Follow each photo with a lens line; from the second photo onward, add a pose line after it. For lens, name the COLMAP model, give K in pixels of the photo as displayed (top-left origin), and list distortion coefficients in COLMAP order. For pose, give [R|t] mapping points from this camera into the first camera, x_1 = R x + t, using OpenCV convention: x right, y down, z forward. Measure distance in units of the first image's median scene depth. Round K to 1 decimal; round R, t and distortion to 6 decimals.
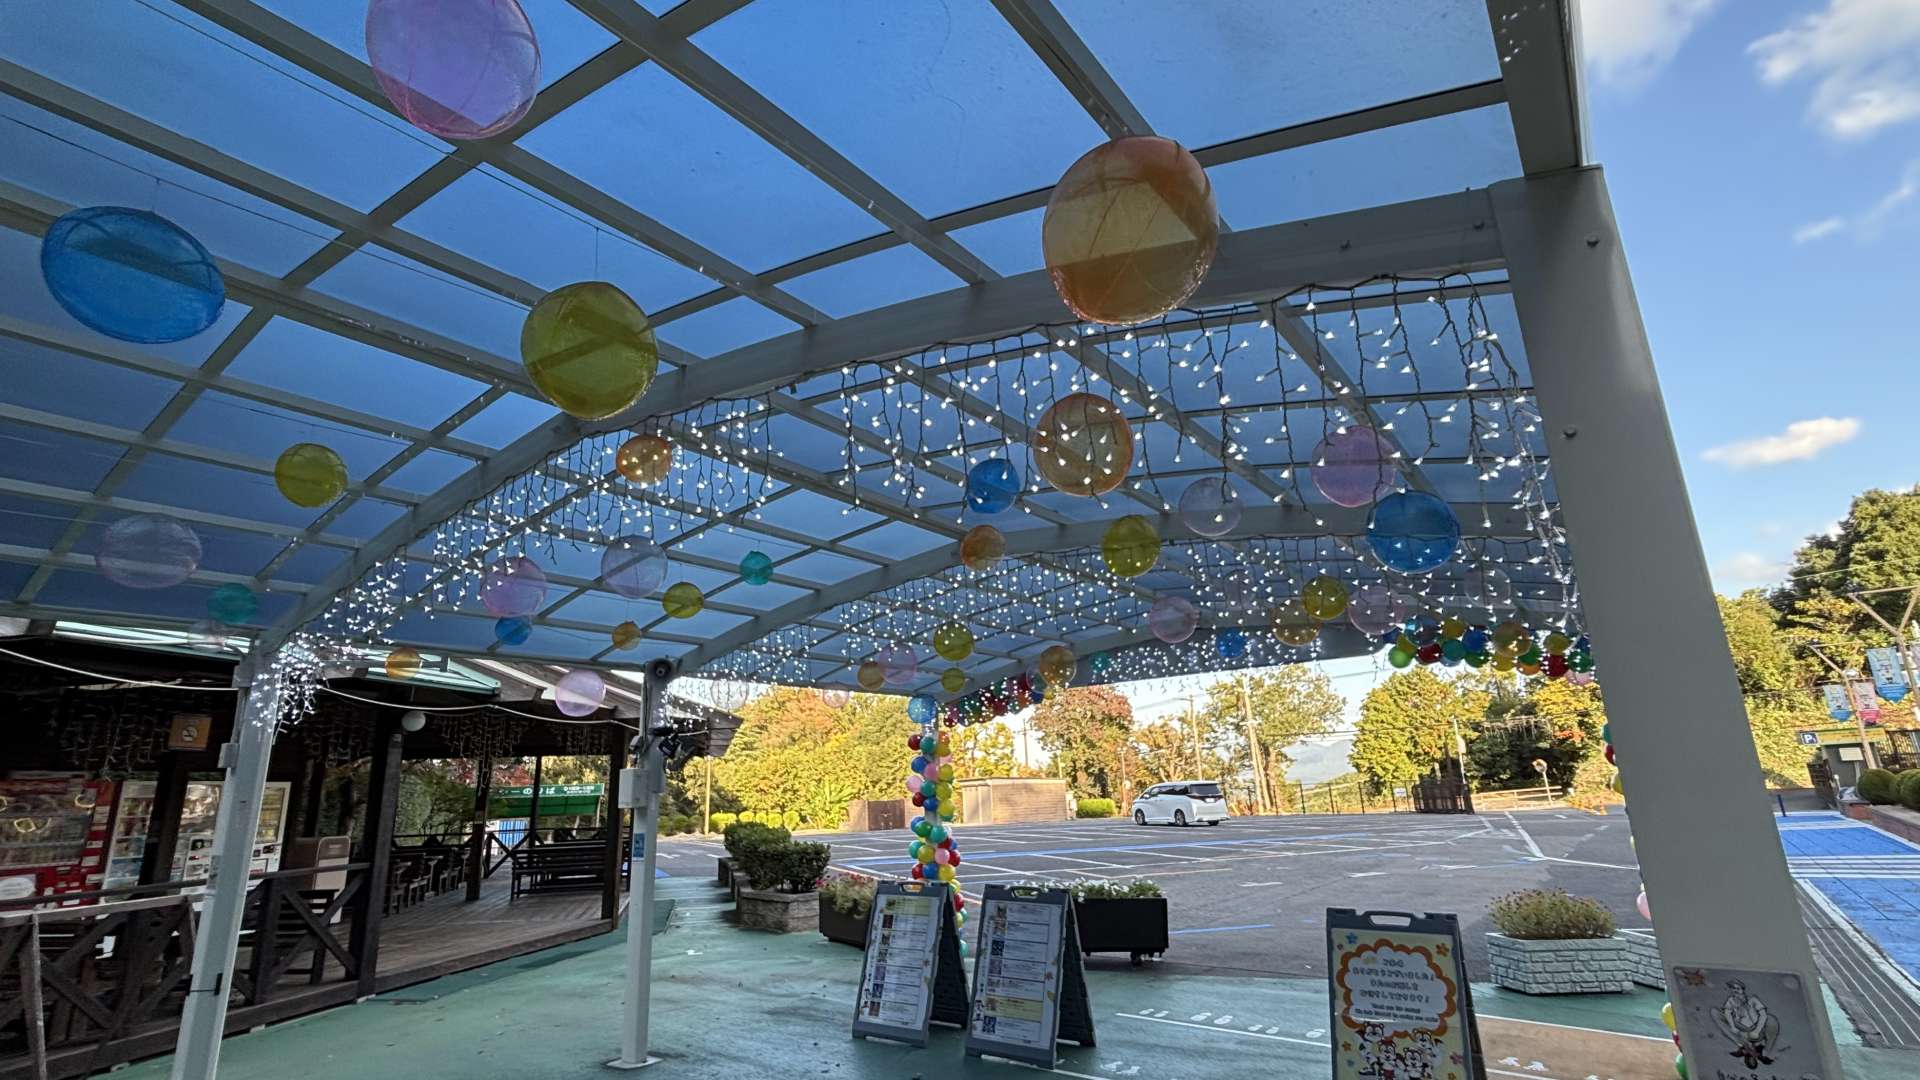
lens RADIAL K [[897.4, 0, 952.3], [0, 897.4, 525.0], [0, 0, 1]] dist [-0.034684, 0.009270]
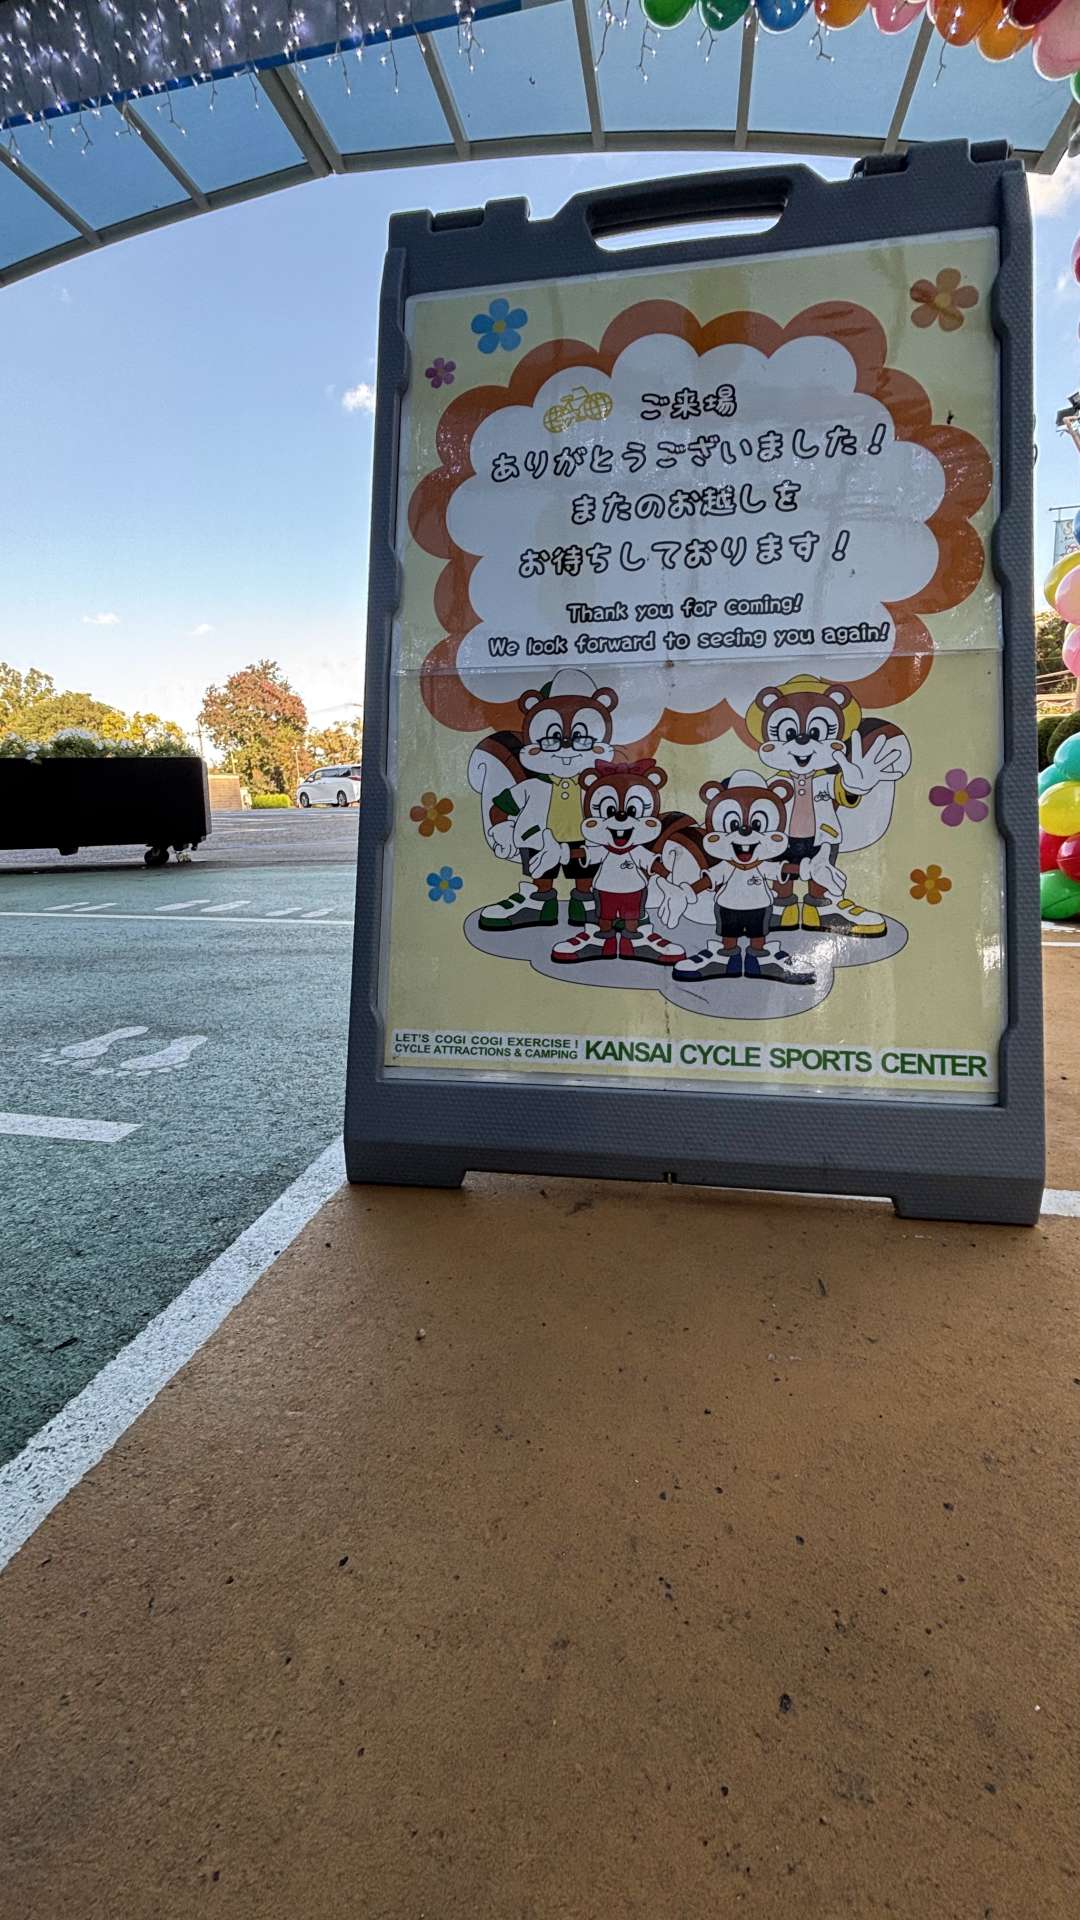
lens RADIAL K [[784.6, 0, 540.0], [0, 784.6, 960.0], [0, 0, 1]] dist [-0.001533, 0.004350]
pose [[0.894349, -0.098198, 0.436459, 0.201840], [-0.119775, 0.887438, 0.445093, 0.280045], [-0.431038, -0.450345, 0.781918, 0.434962]]
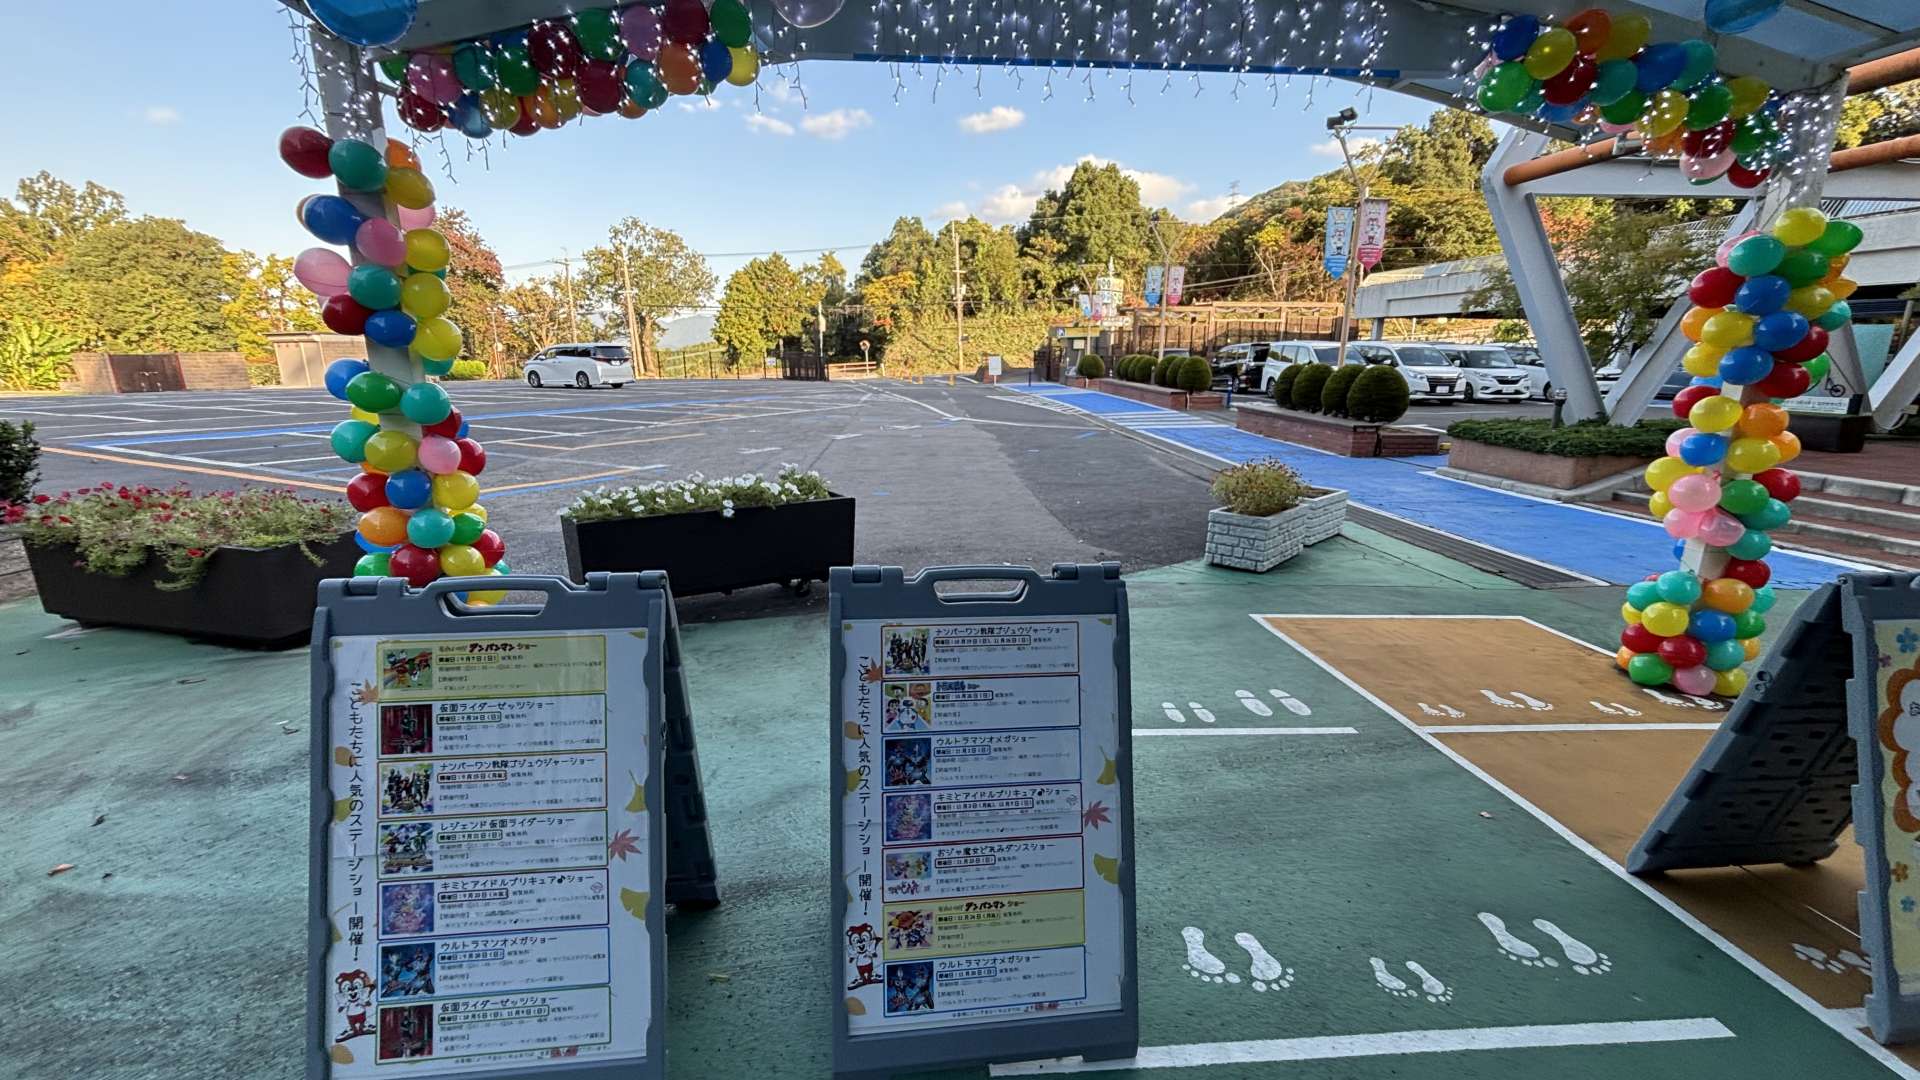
lens RADIAL K [[784.6, 0, 960.0], [0, 784.6, 540.0], [0, 0, 1]] dist [-0.001533, 0.004350]
pose [[0.749891, -0.127282, 0.649202, -0.070400], [-0.209840, 0.884882, 0.415874, 0.197683], [-0.627400, -0.448089, 0.636856, 0.581122]]
